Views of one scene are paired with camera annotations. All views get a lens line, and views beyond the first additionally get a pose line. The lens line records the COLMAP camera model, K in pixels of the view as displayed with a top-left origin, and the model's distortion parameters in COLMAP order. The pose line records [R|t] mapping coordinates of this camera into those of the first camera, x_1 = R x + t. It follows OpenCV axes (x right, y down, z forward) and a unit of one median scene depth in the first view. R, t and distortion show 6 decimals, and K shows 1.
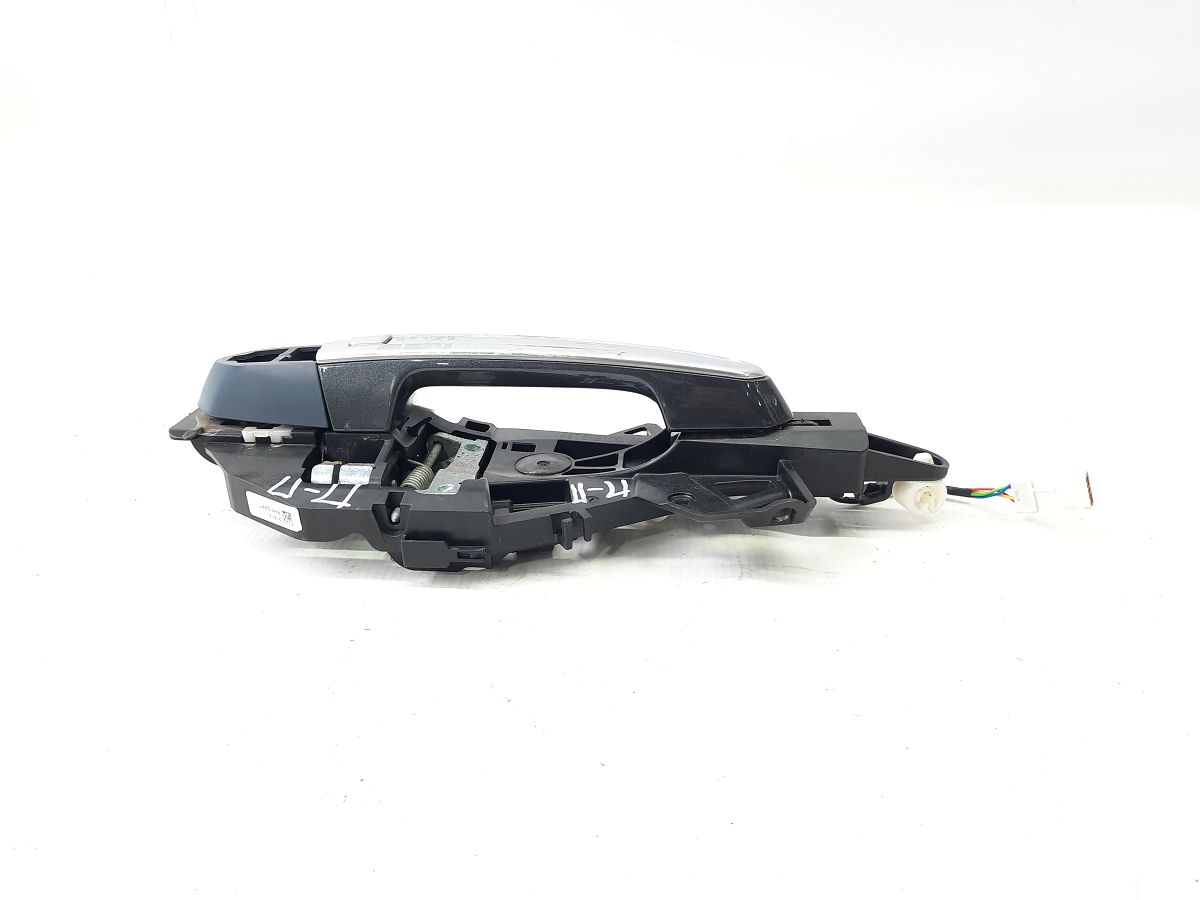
lens RADIAL K [[940.6, 0, 599.0], [0, 940.6, 451.0], [0, 0, 1]] dist [-0.015167, -0.012683]
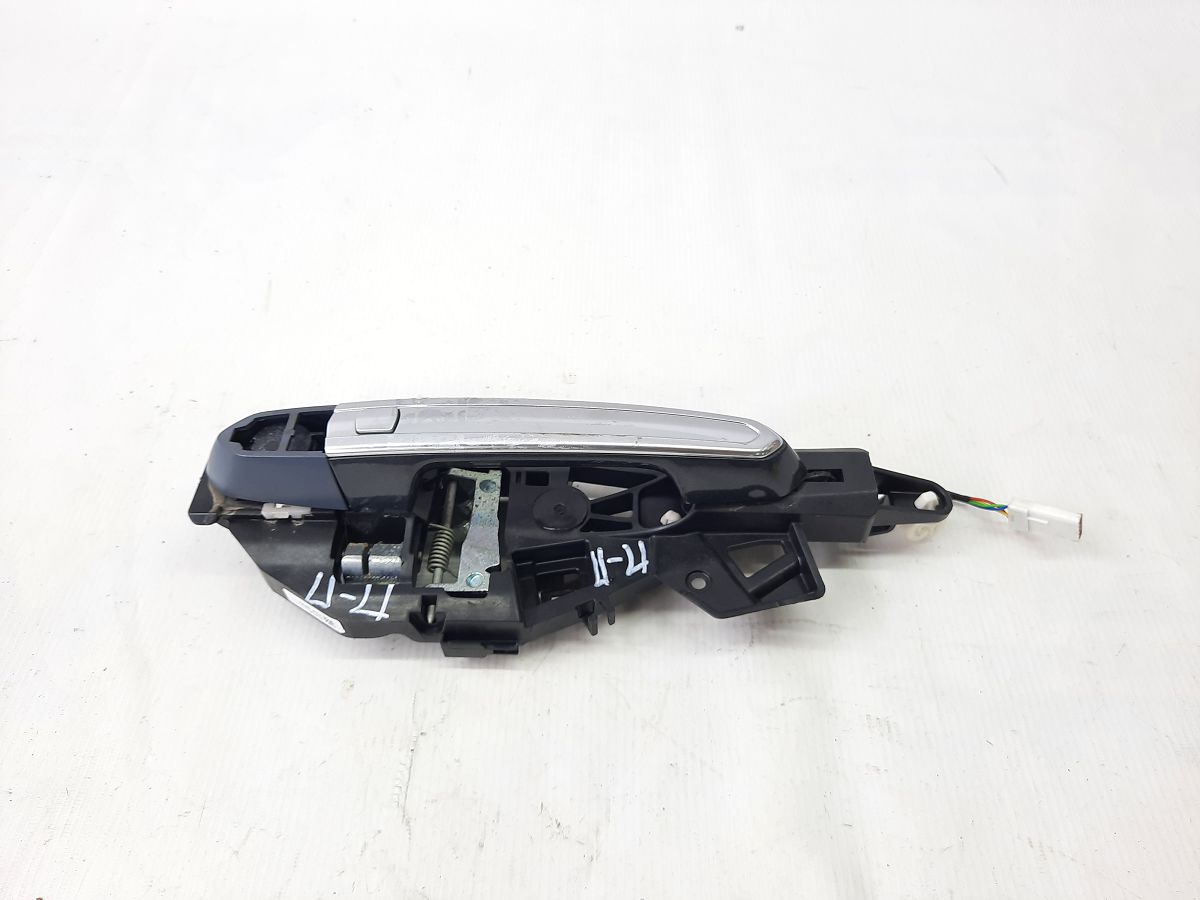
lens RADIAL K [[940.6, 0, 597.9], [0, 940.6, 448.0], [0, 0, 1]] dist [-0.015167, -0.012683]
pose [[0.998688, -0.045154, 0.024138, -0.042050], [0.029765, 0.895603, 0.443857, -0.528468], [-0.041660, -0.442557, 0.895772, 0.116185]]
